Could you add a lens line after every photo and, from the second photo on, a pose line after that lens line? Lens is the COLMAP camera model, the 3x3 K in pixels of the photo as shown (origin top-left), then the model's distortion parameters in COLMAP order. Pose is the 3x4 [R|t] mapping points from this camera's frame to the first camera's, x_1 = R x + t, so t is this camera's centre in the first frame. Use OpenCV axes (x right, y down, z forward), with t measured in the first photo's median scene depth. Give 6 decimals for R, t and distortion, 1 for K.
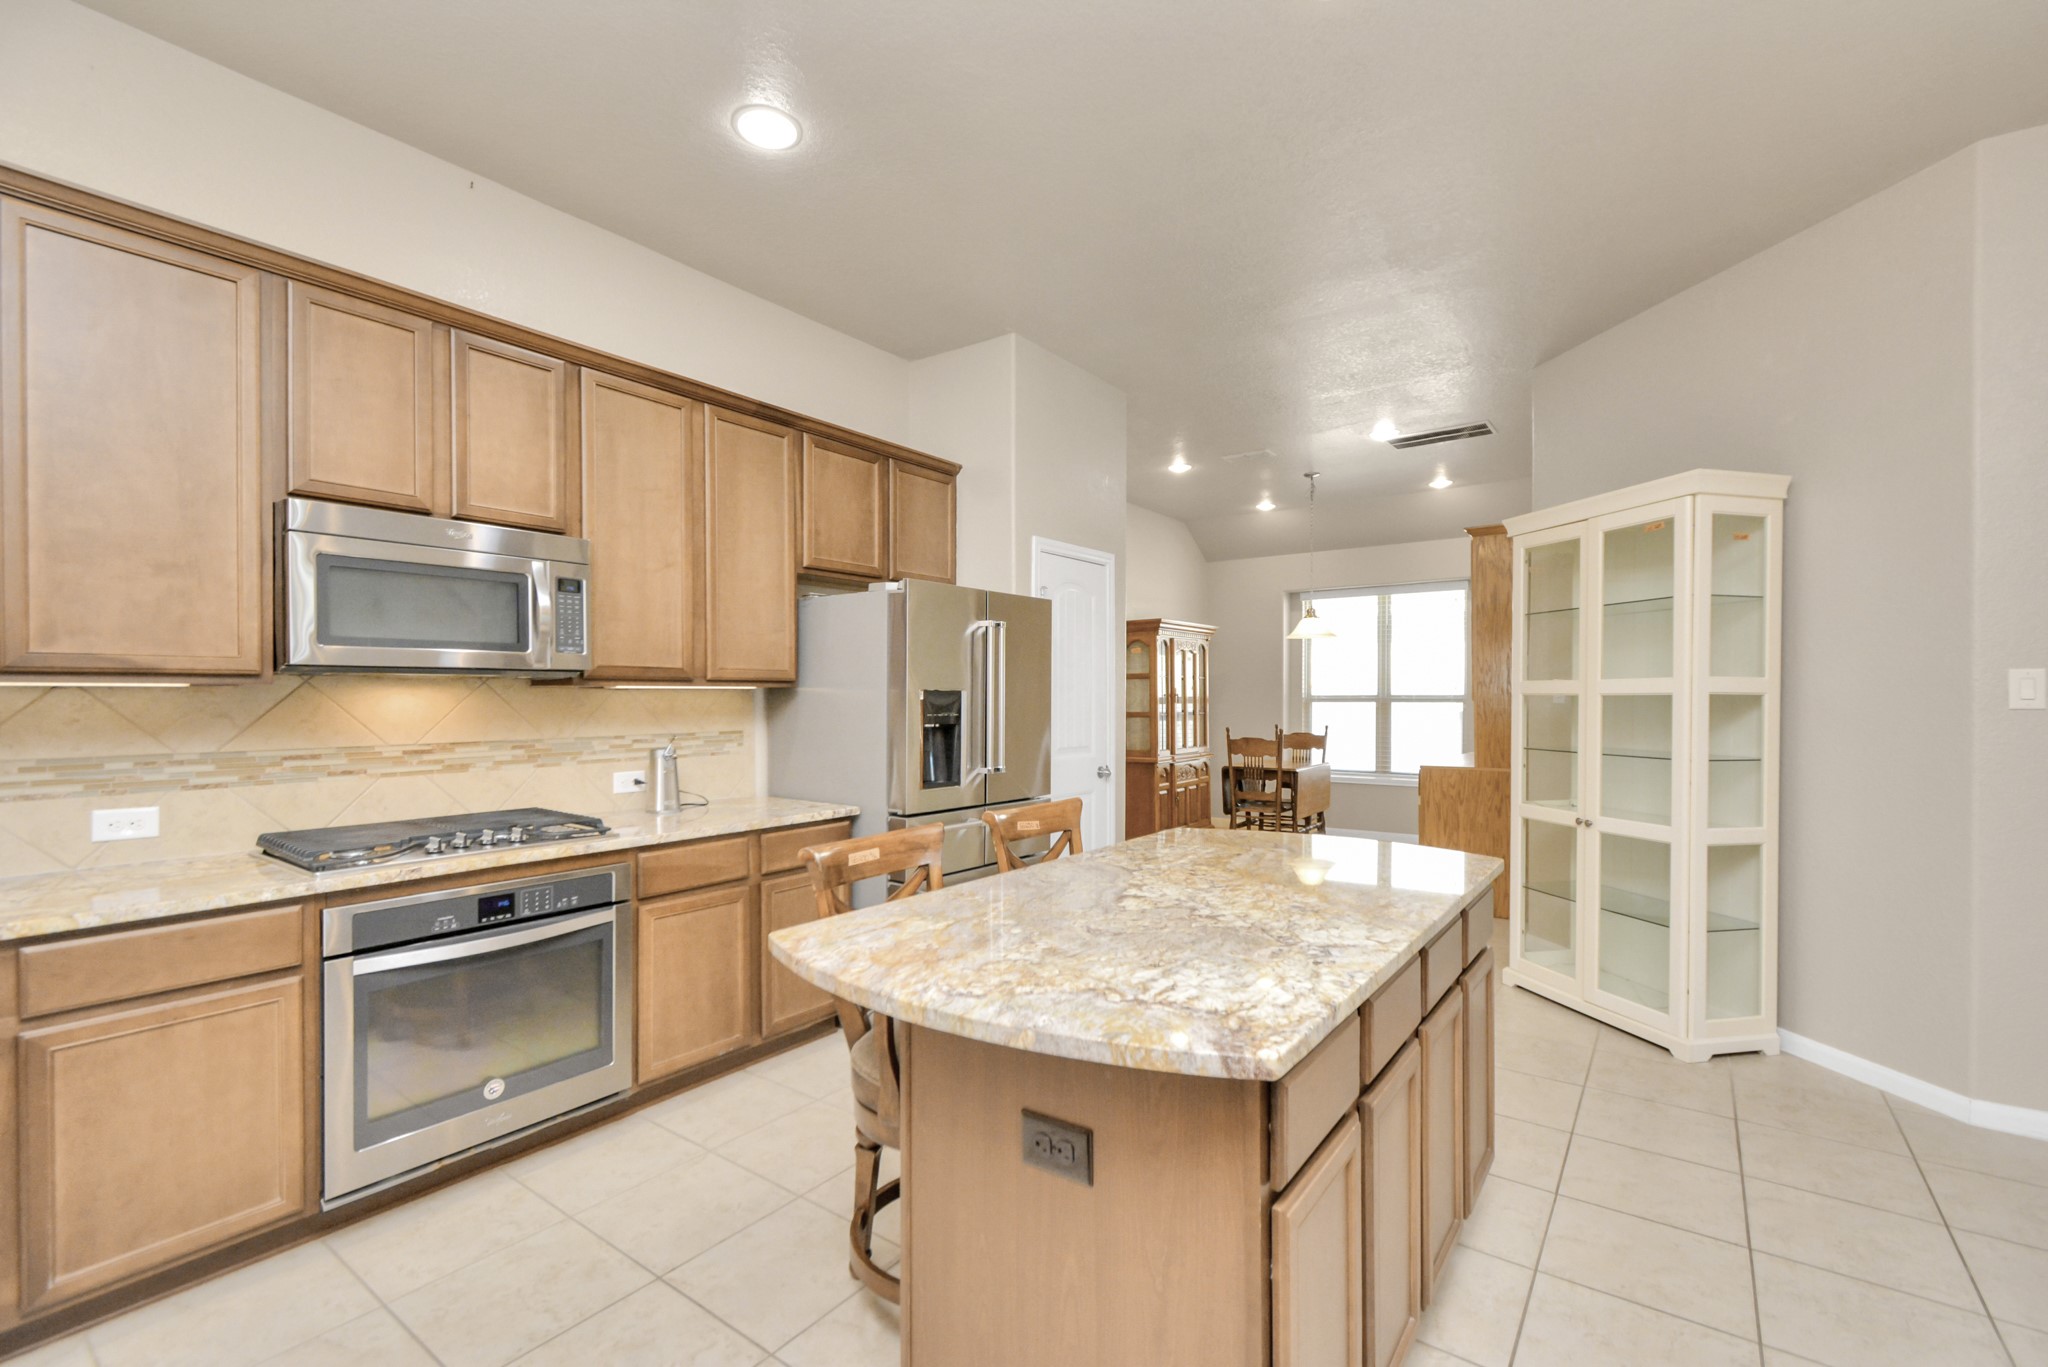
lens RADIAL K [[900.3, 0, 1022.1], [0, 900.3, 695.0], [0, 0, 1]] dist [0.001535, 0.000060]
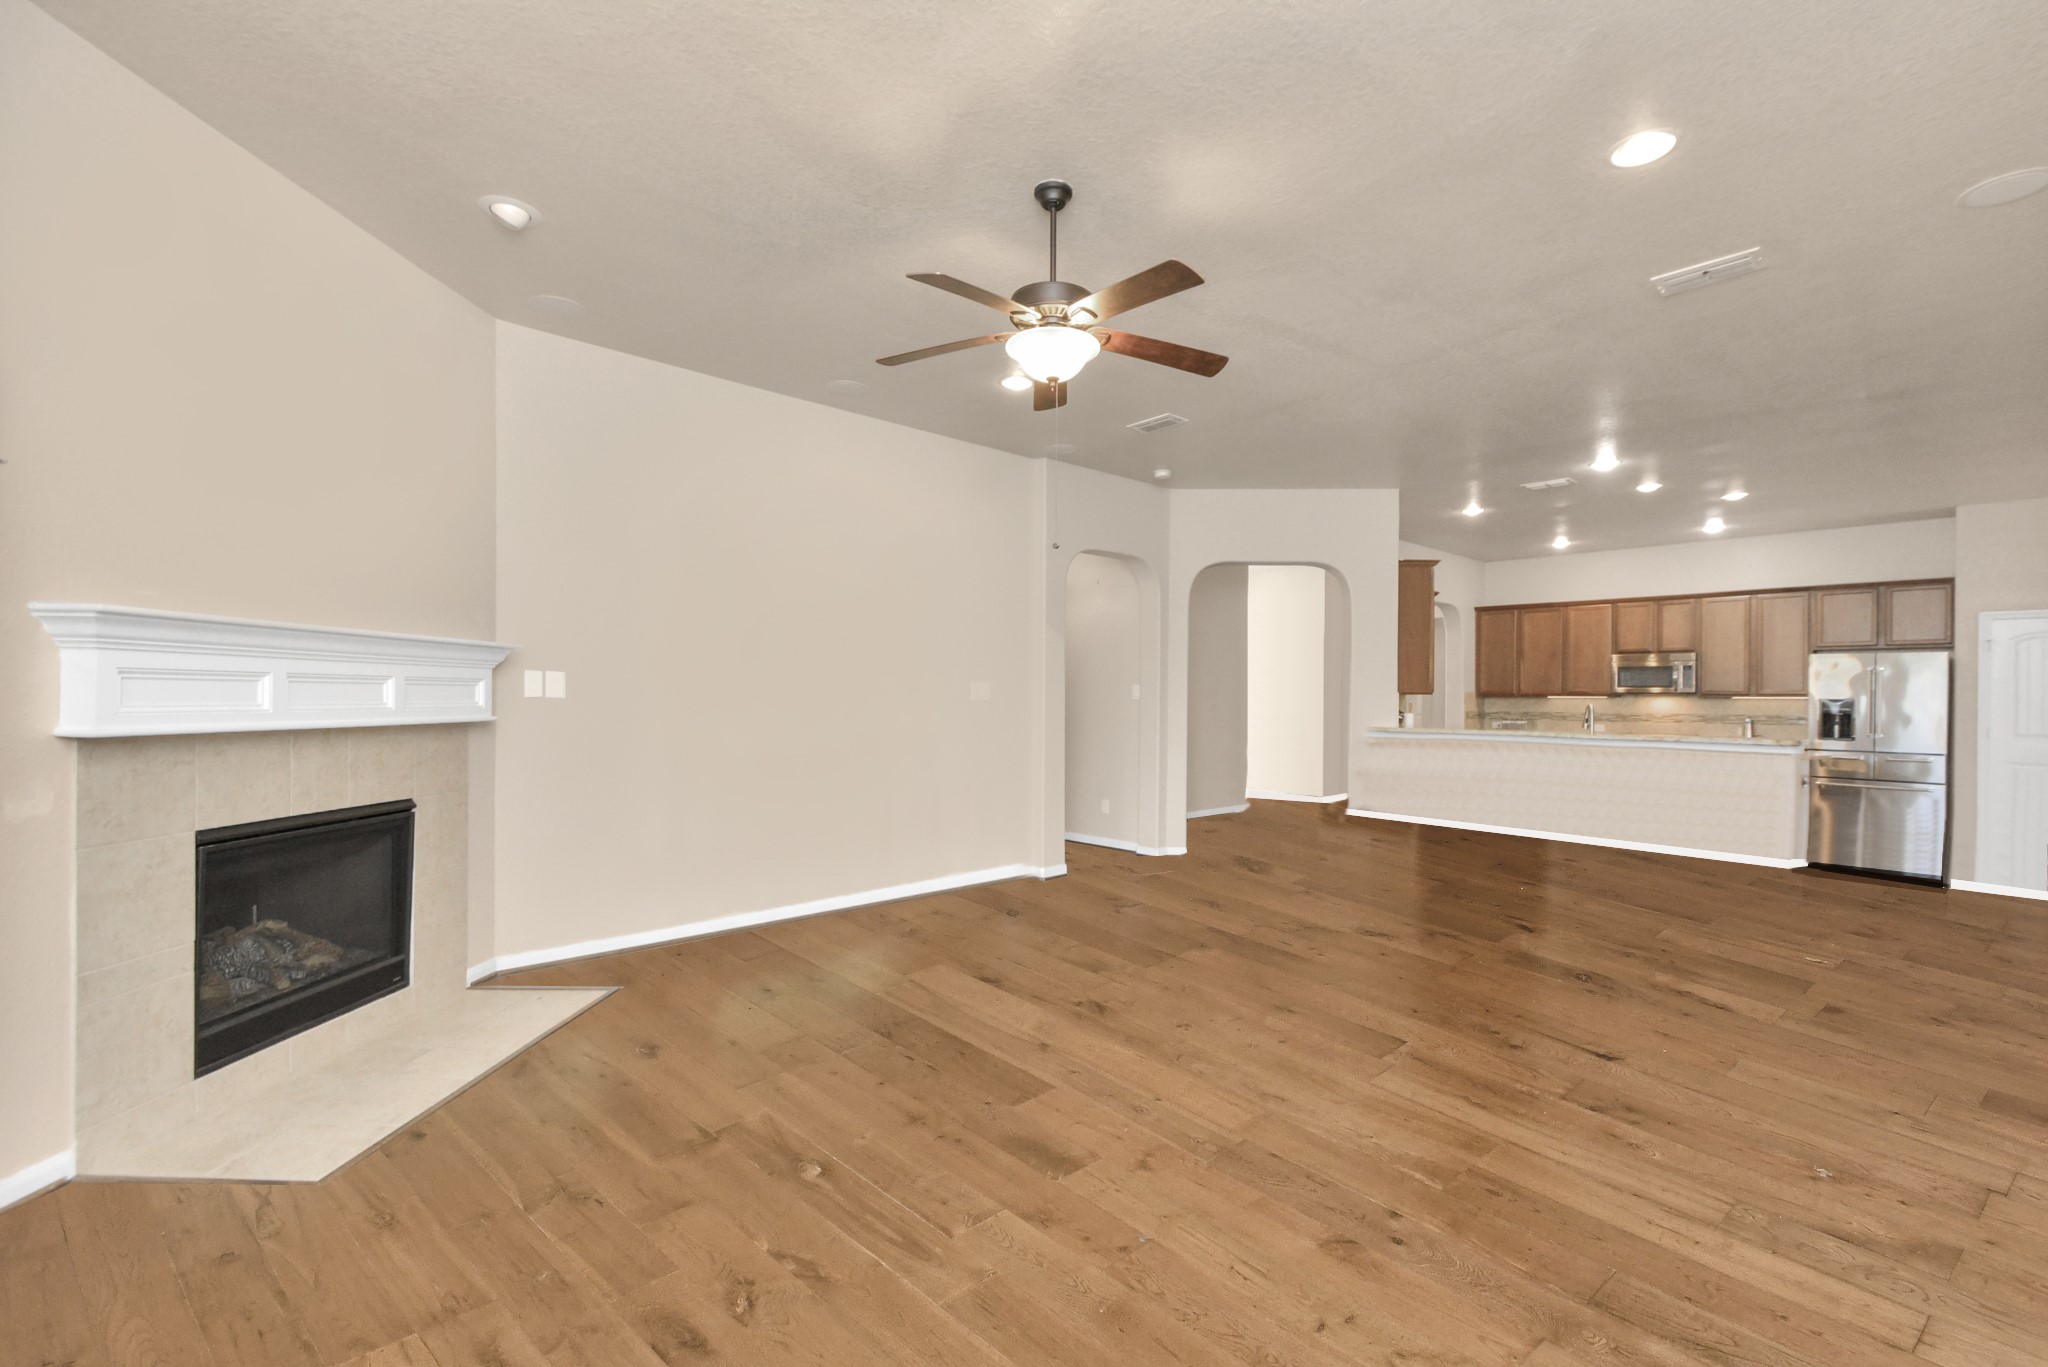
lens RADIAL K [[900.3, 0, 1022.1], [0, 900.3, 695.0], [0, 0, 1]] dist [0.001535, 0.000060]
pose [[-0.192970, -0.002393, -0.981202, 3.287155], [-0.007206, 0.999974, -0.001021, 0.002694], [0.981178, 0.006874, -0.192982, -0.794854]]
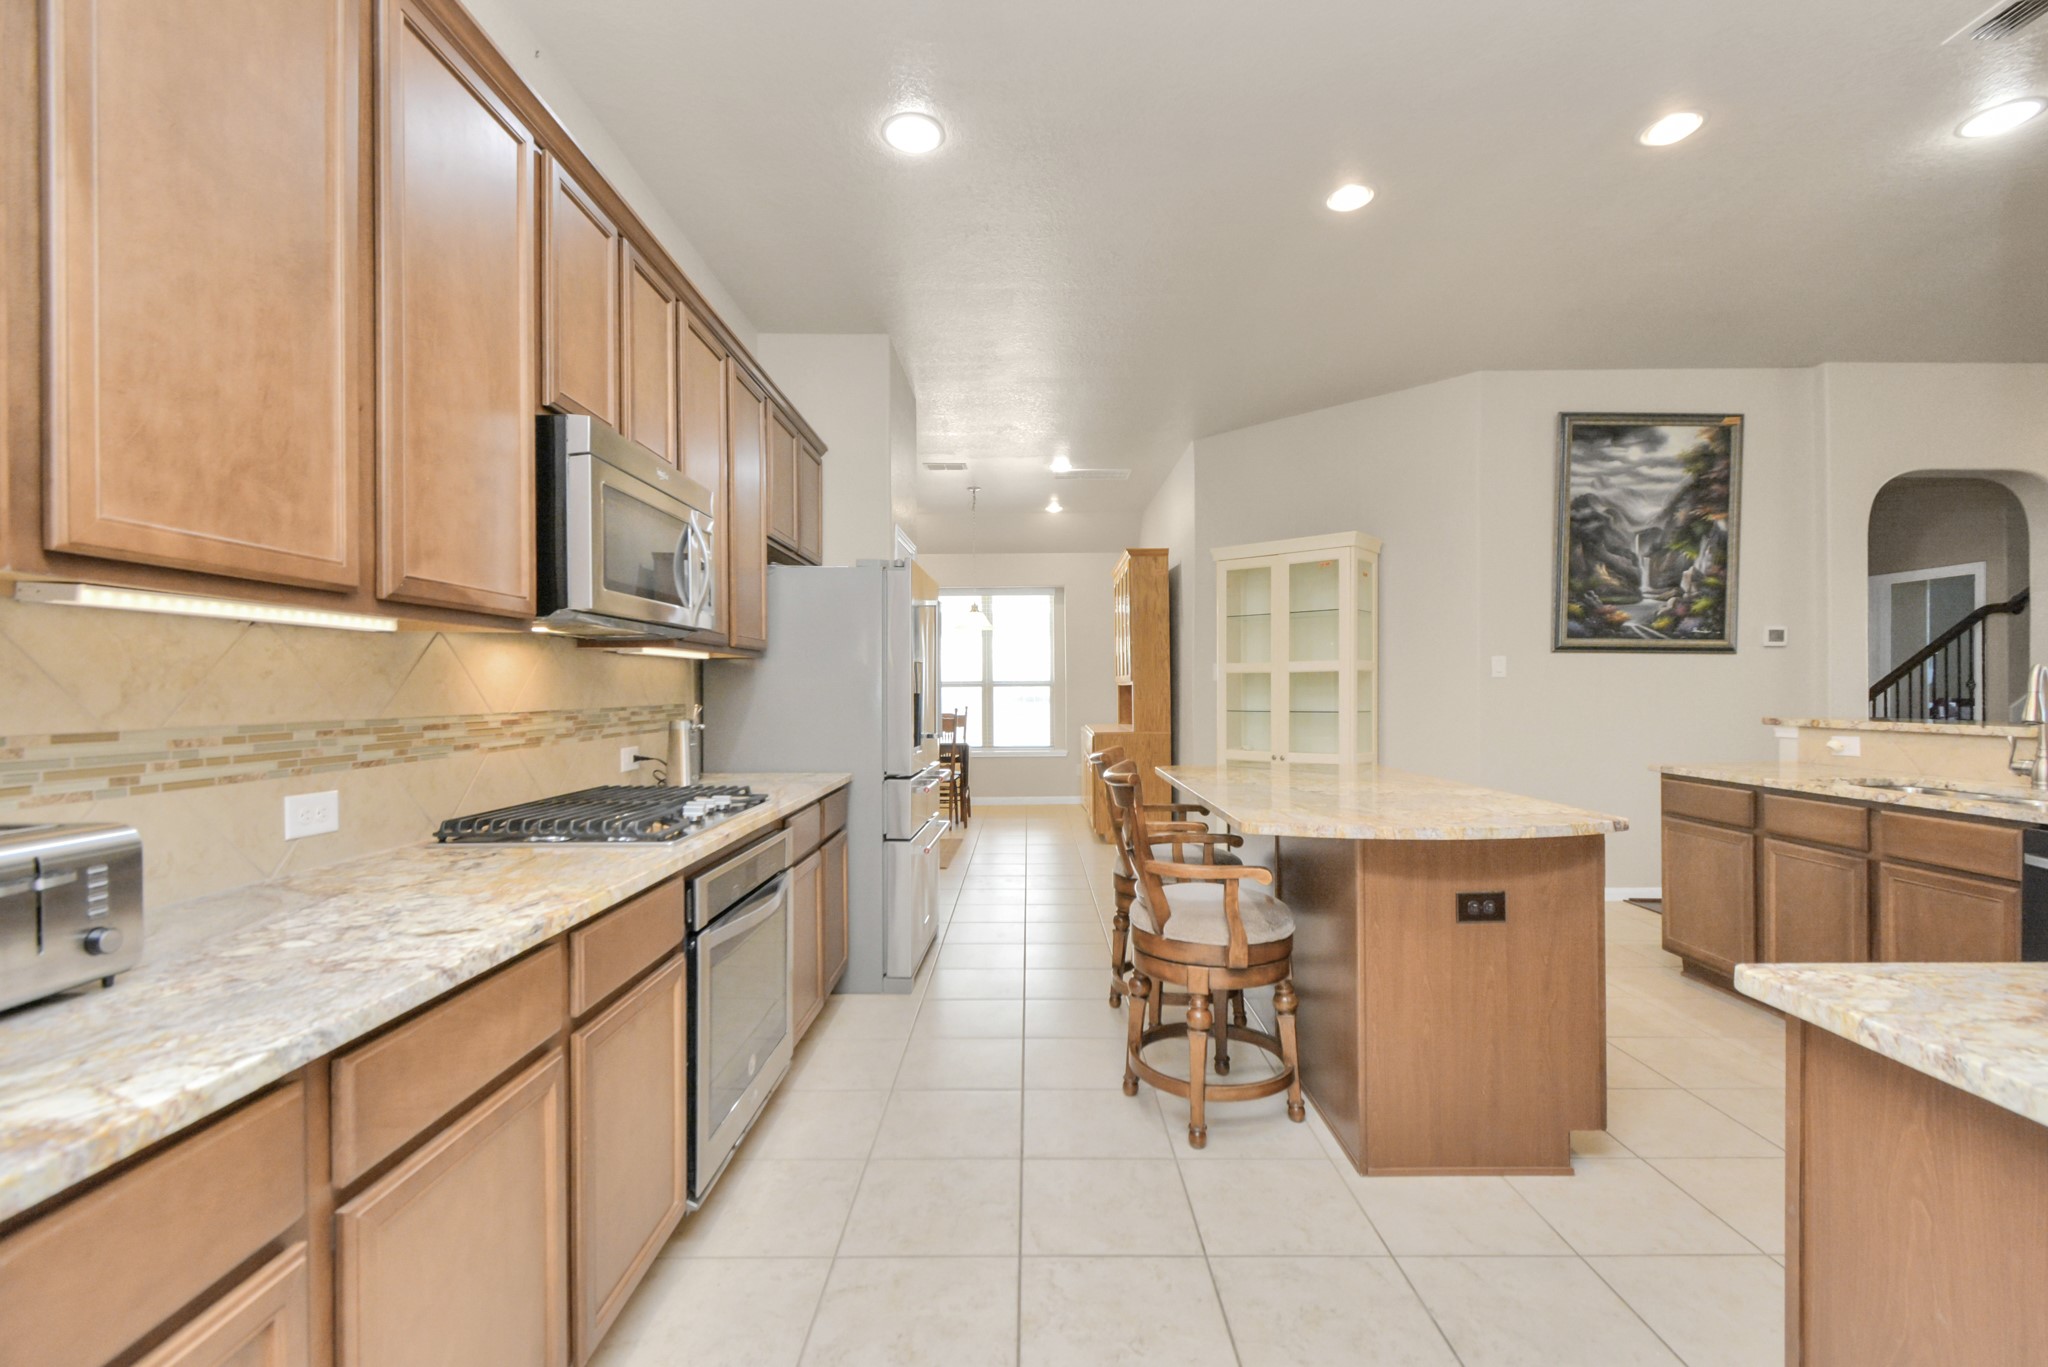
lens RADIAL K [[911.3, 0, 1024.2], [0, 911.3, 690.2], [0, 0, 1]] dist [0.000610, 0.000107]
pose [[0.808959, -0.003931, 0.587852, -0.789454], [0.004240, 0.999991, 0.000853, 0.035264], [-0.587850, 0.001803, 0.808968, 0.041615]]
